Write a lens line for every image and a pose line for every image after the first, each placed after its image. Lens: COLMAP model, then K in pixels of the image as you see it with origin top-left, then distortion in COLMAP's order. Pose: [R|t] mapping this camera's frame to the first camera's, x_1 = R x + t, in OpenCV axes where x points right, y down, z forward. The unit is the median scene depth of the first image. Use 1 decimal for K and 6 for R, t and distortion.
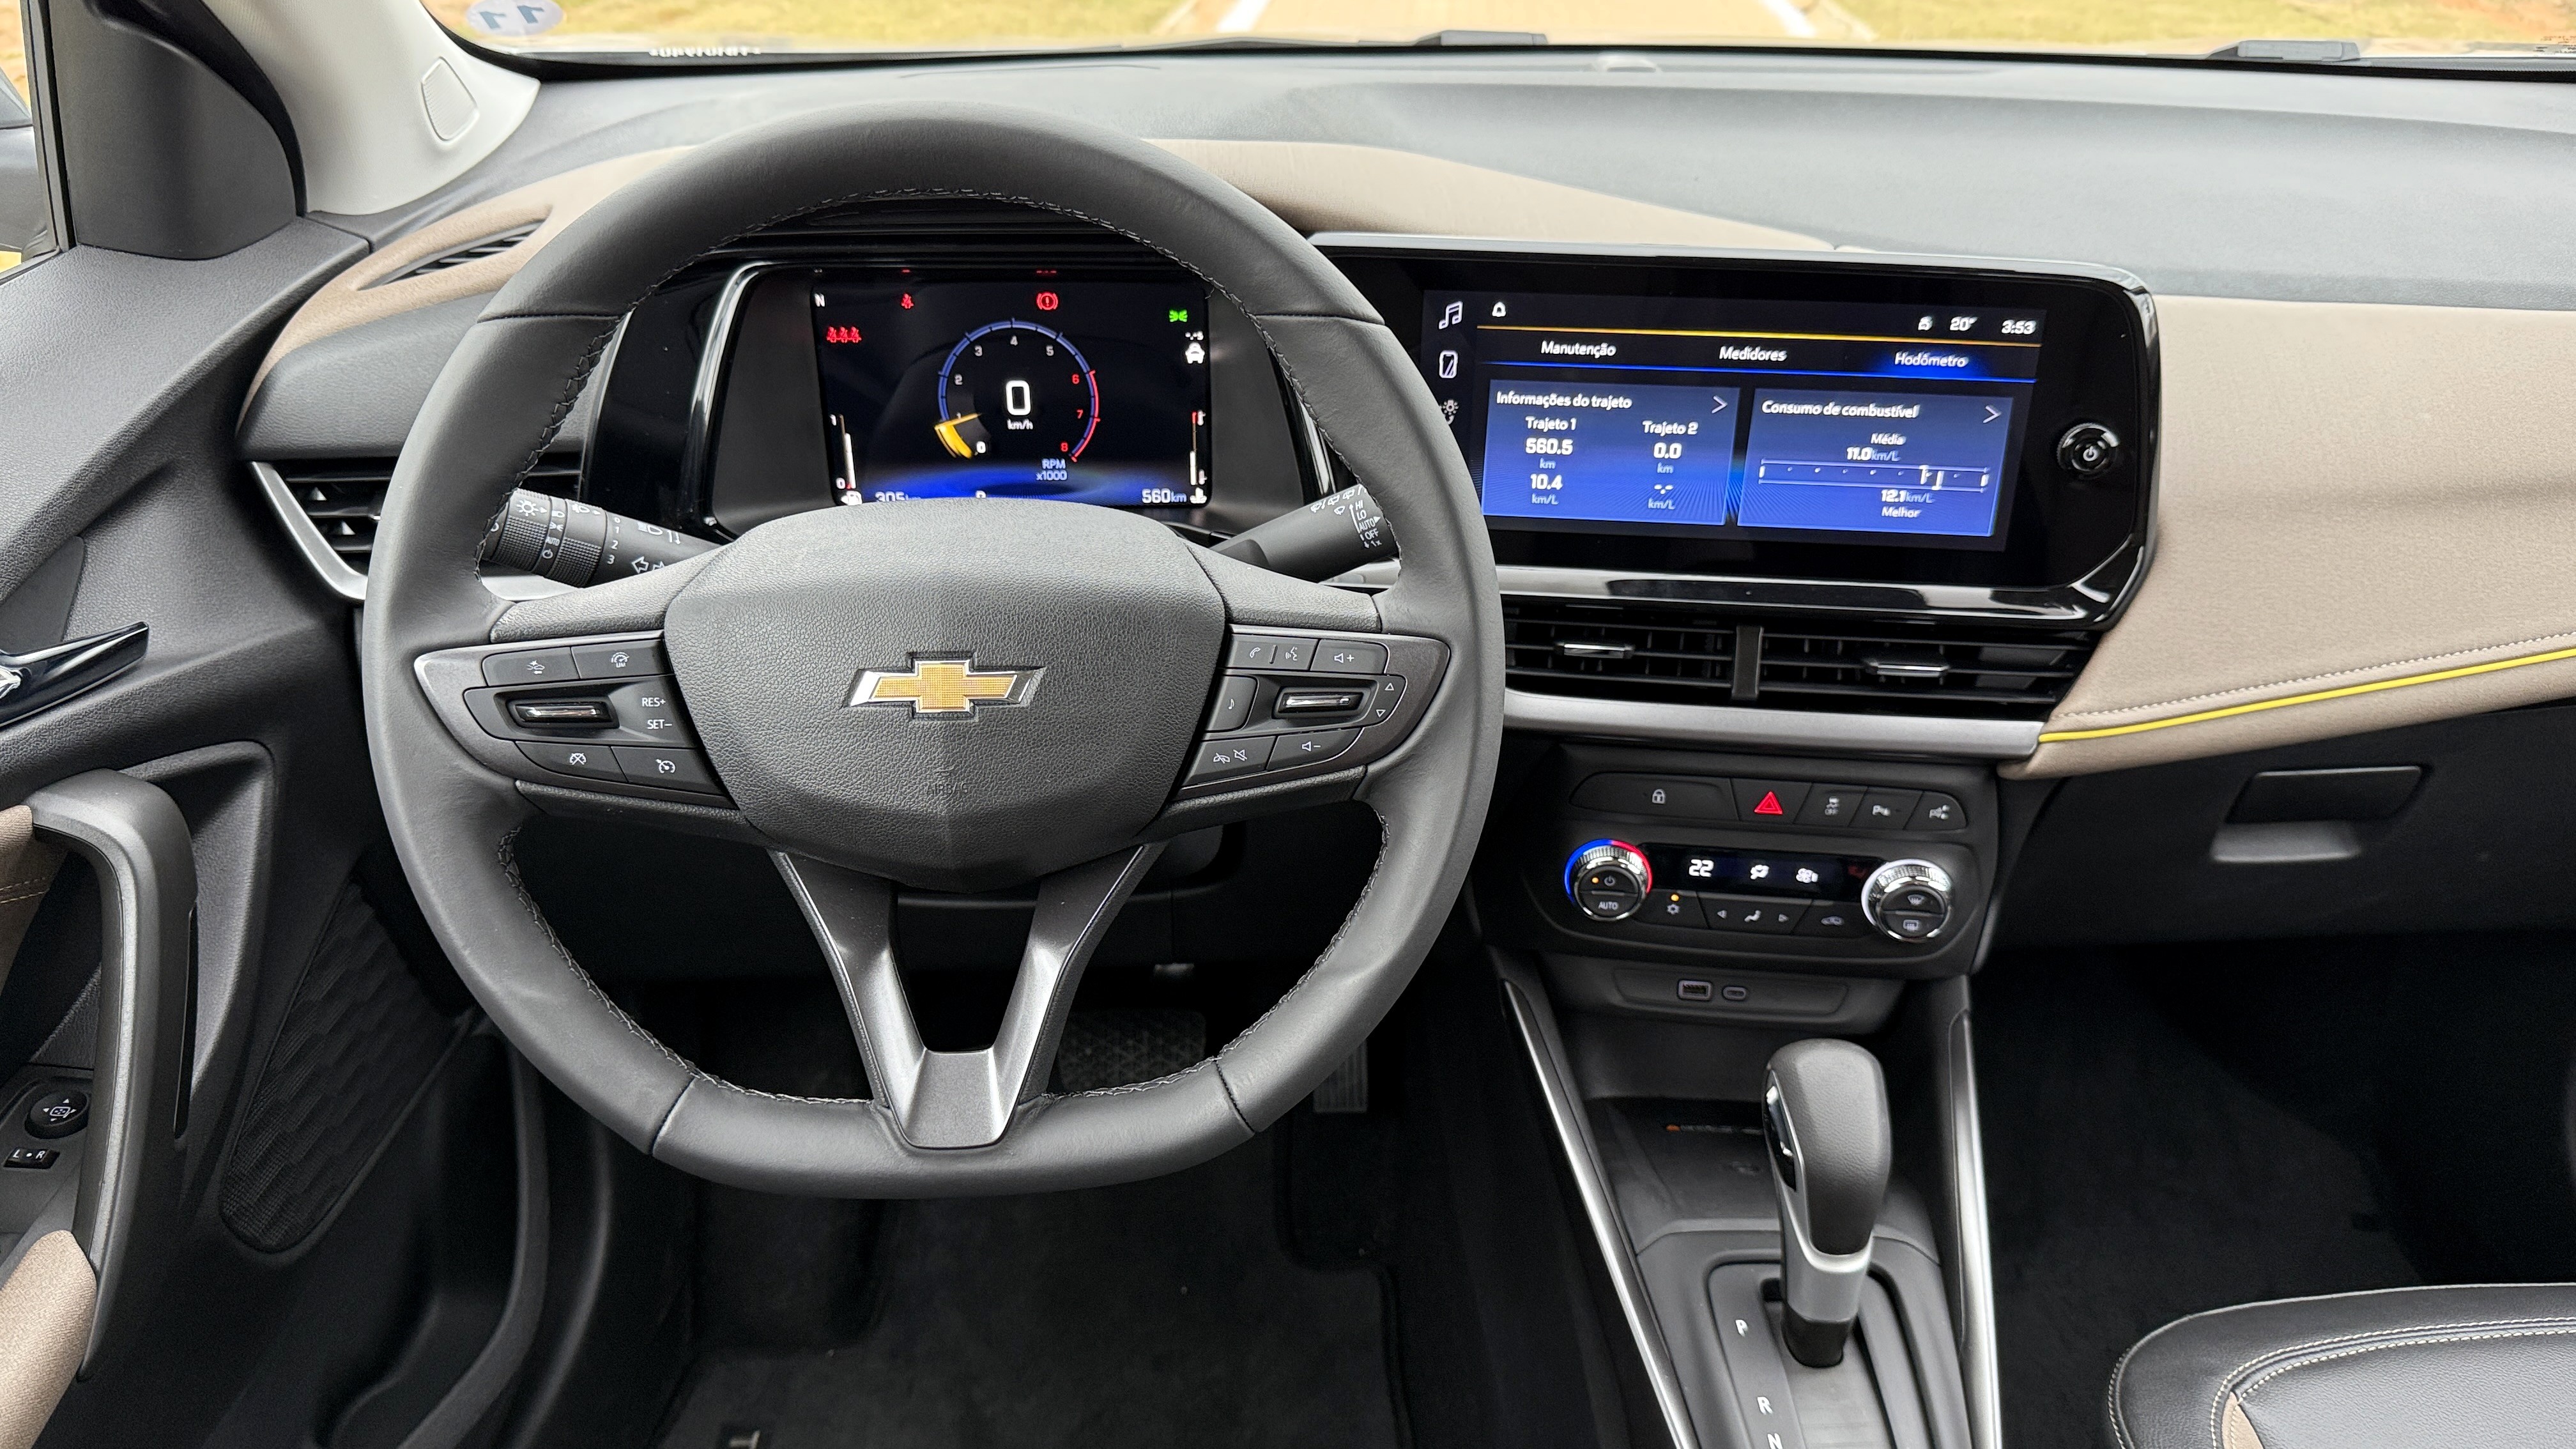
lens RADIAL K [[1834.1, 0, 1312.2], [0, 1834.1, 719.5], [0, 0, 1]] dist [0.111105, -0.222964]
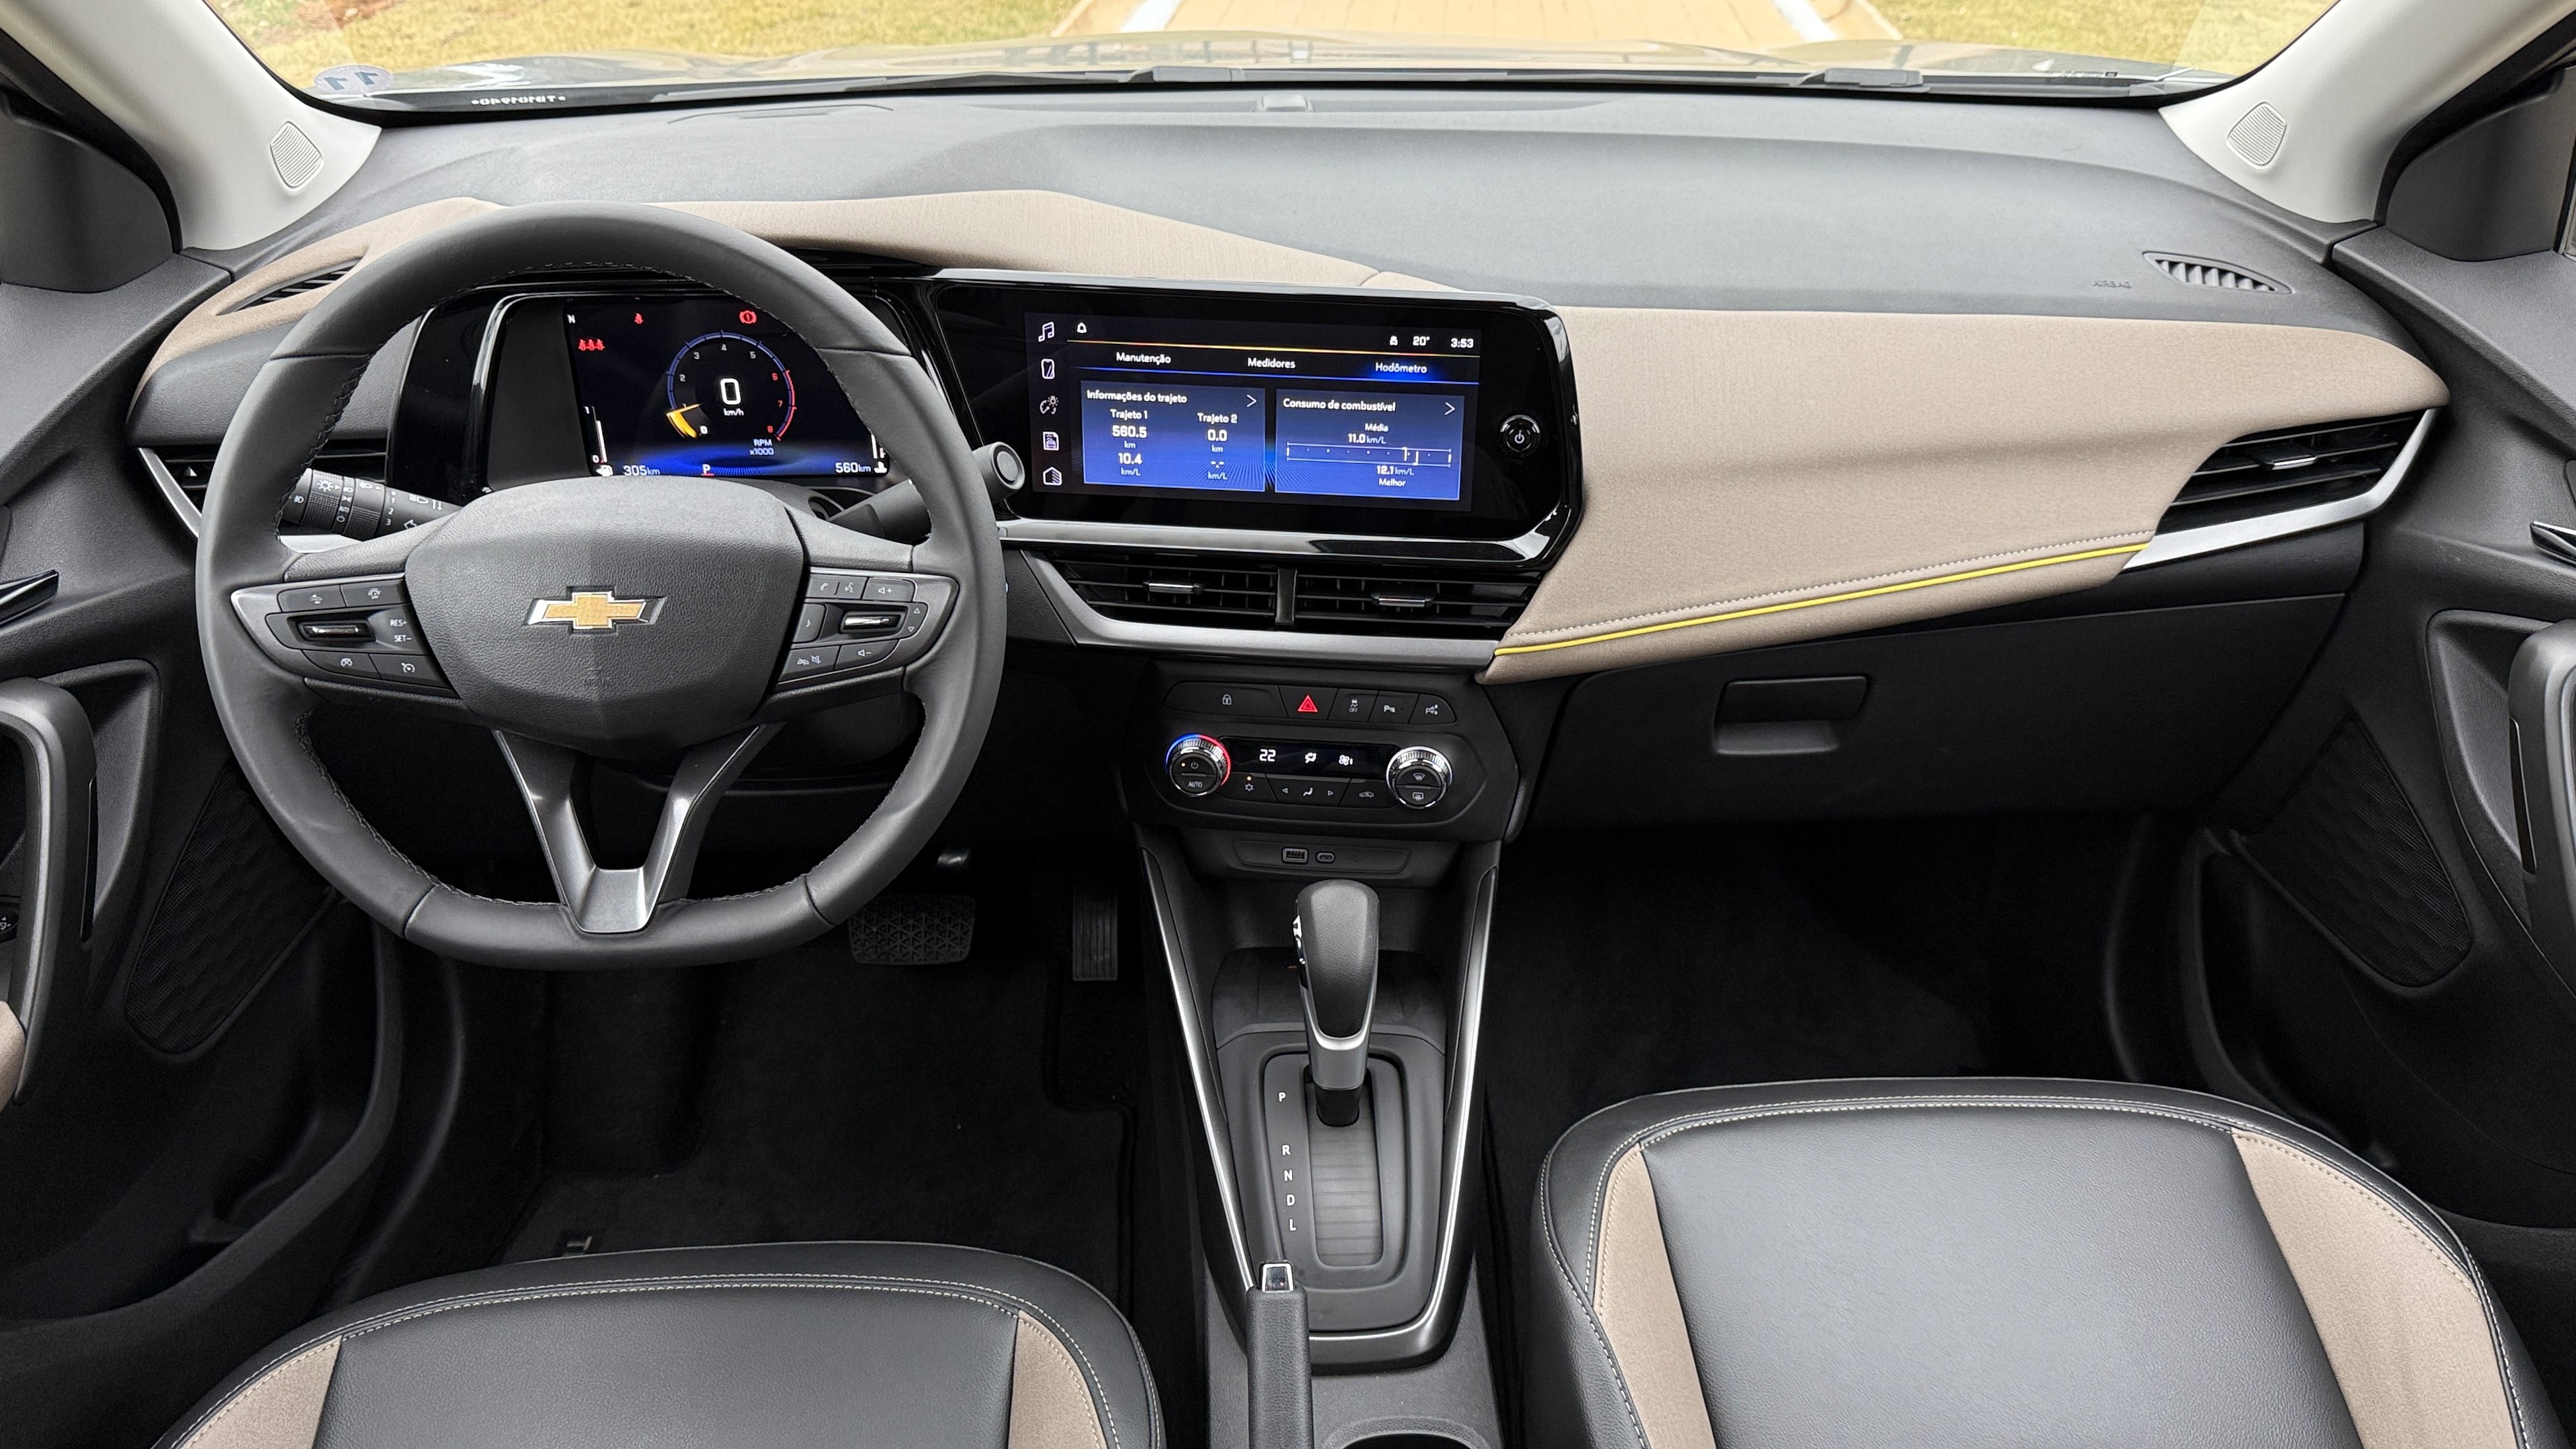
lens RADIAL K [[1925.0, 0, 1354.9], [0, 1925.0, 724.3], [0, 0, 1]] dist [0.072068, -0.156342]
pose [[0.999960, -0.003653, 0.008213, 0.279798], [0.003418, 0.999588, 0.028494, 0.021668], [-0.008314, -0.028464, 0.999560, -0.382829]]
